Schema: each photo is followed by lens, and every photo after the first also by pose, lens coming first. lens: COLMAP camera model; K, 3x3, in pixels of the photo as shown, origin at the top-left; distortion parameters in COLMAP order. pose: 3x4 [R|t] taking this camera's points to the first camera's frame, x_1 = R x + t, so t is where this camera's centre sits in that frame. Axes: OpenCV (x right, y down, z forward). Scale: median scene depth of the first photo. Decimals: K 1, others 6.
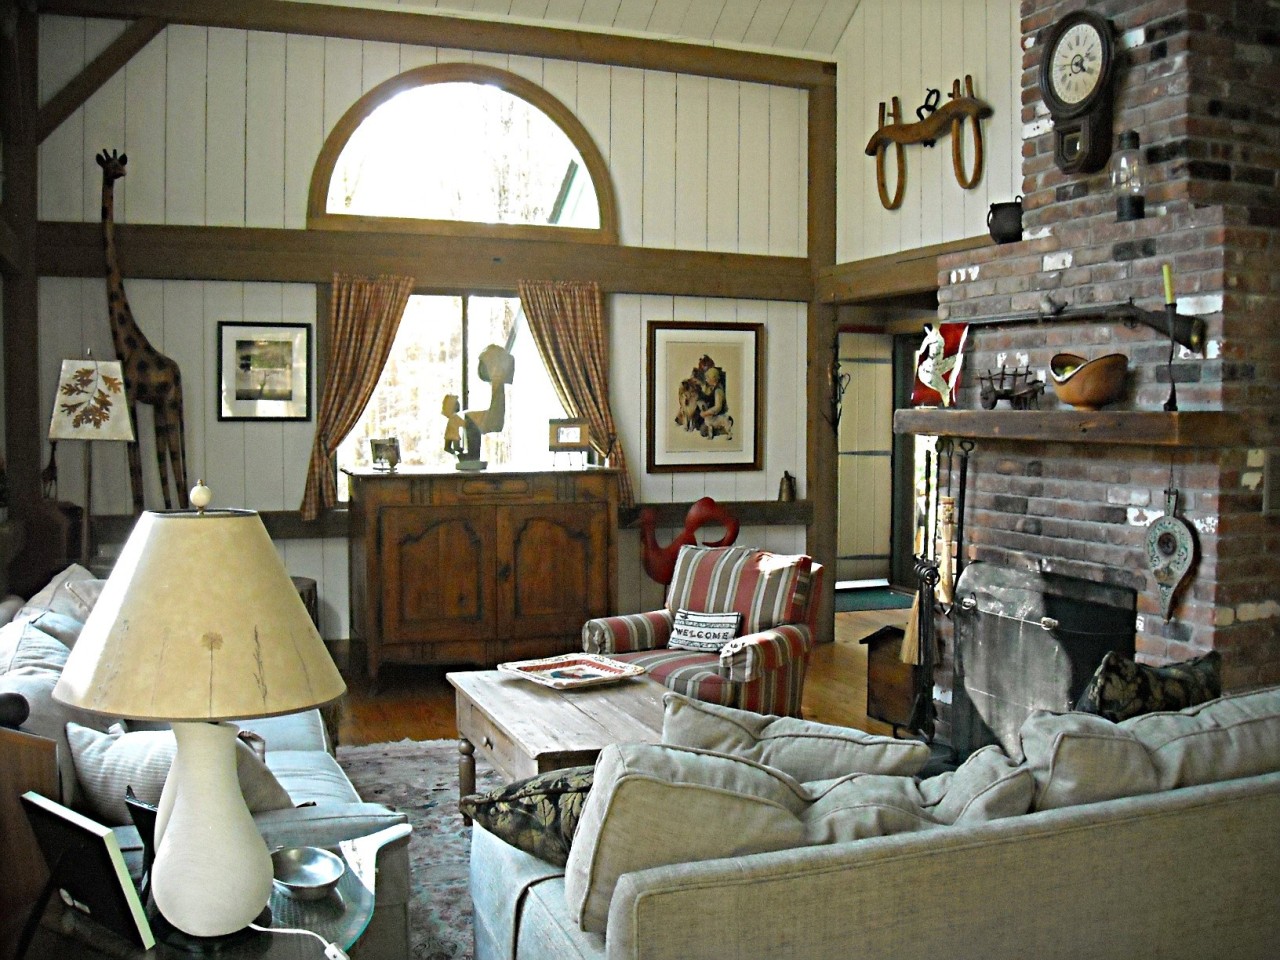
lens RADIAL K [[1297.3, 0, 667.4], [0, 1297.3, 509.0], [0, 0, 1]] dist [-0.189691, 0.120603]
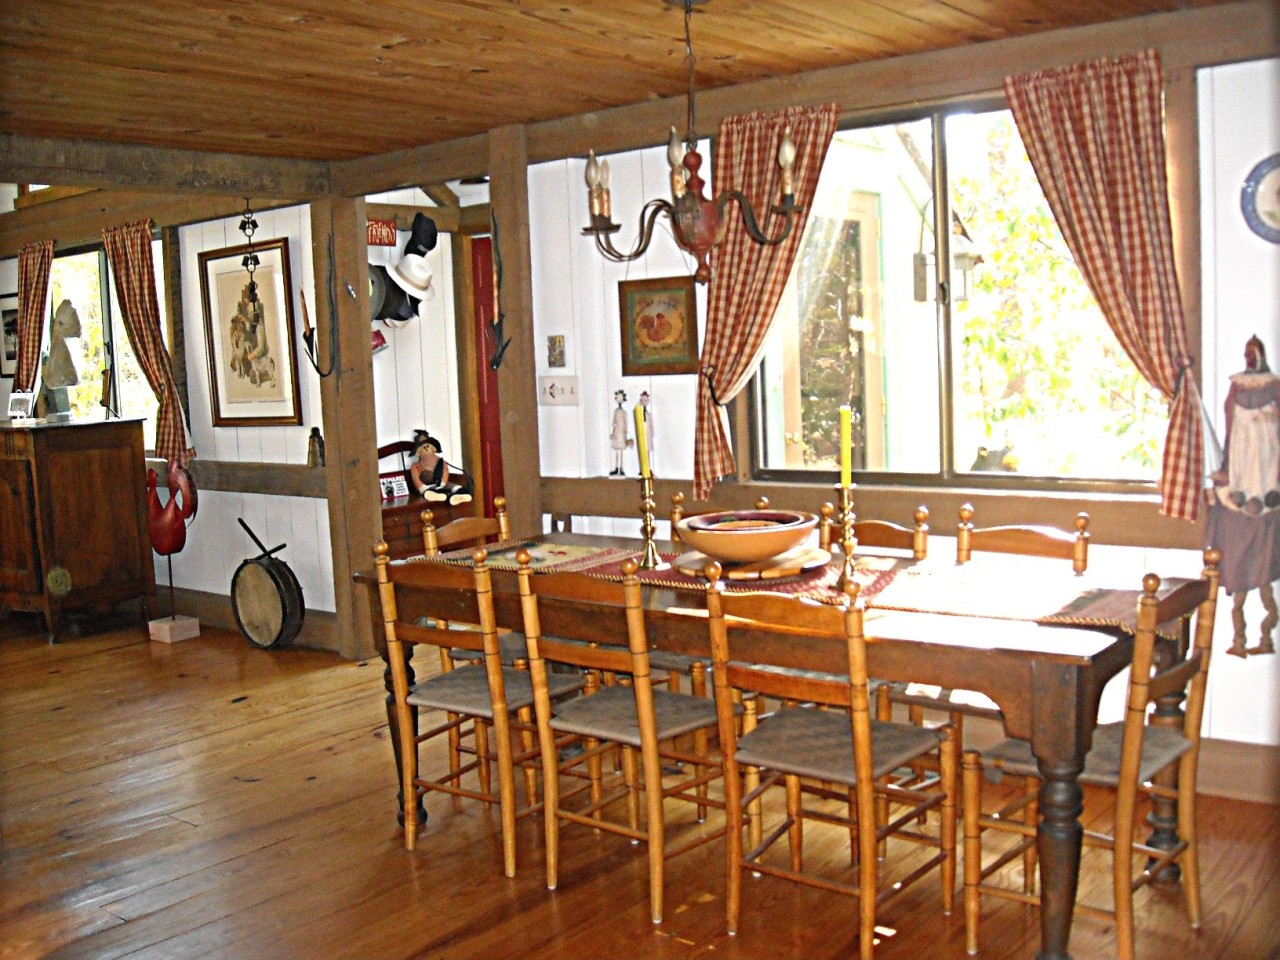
lens RADIAL K [[1297.3, 0, 667.4], [0, 1297.3, 509.0], [0, 0, 1]] dist [-0.189691, 0.120603]
pose [[0.505348, 0.081949, -0.859016, 0.983210], [-0.026430, 0.996483, 0.079515, -0.054574], [0.862511, -0.017480, 0.505736, 0.930230]]
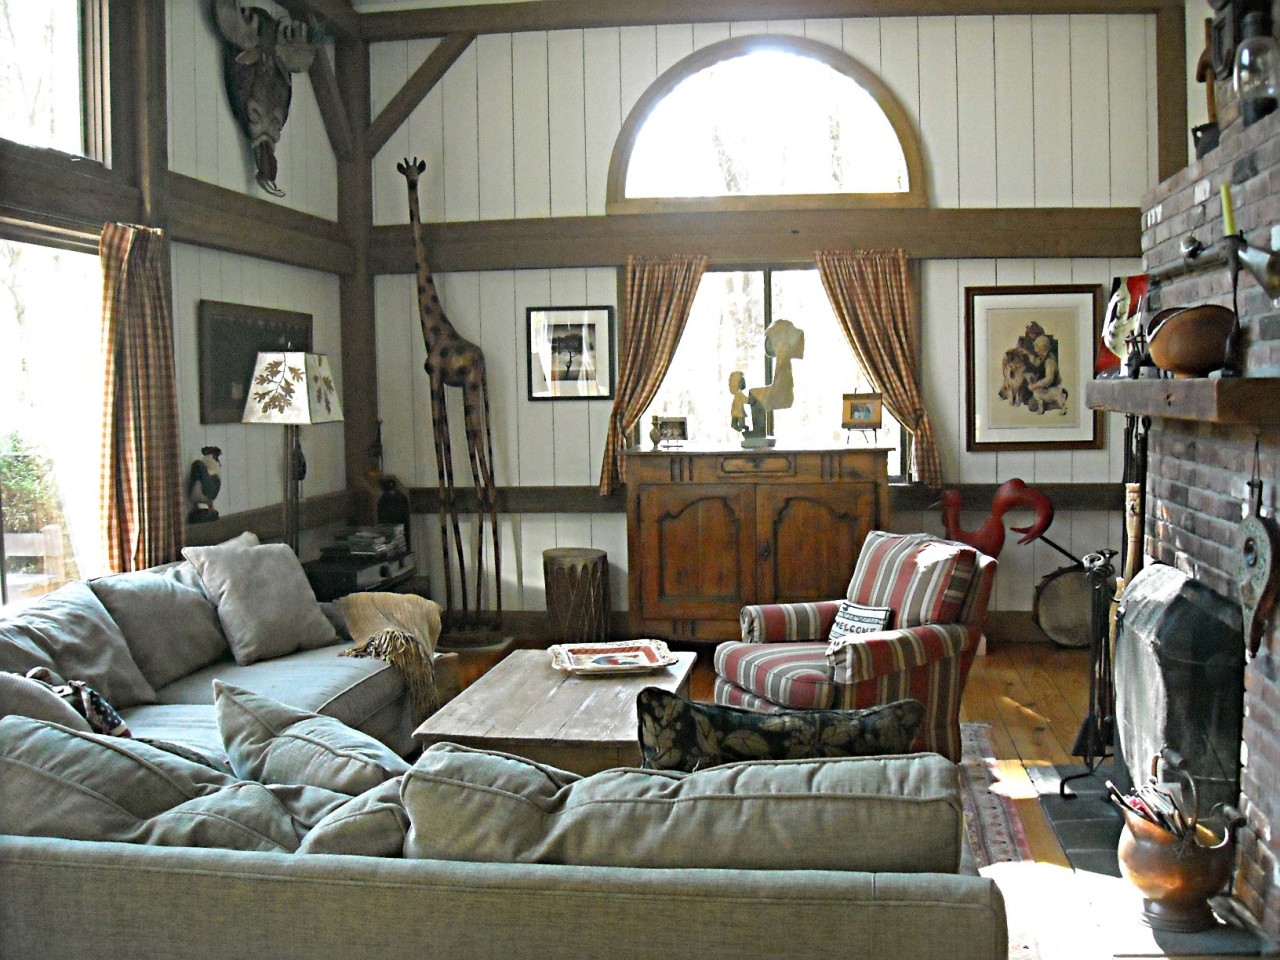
lens RADIAL K [[1297.3, 0, 667.4], [0, 1297.3, 509.0], [0, 0, 1]] dist [-0.189691, 0.120603]
pose [[0.874497, 0.024216, -0.484426, 0.273069], [-0.013571, 0.999583, 0.025470, -0.007772], [0.484841, -0.015699, 0.874461, 0.102935]]
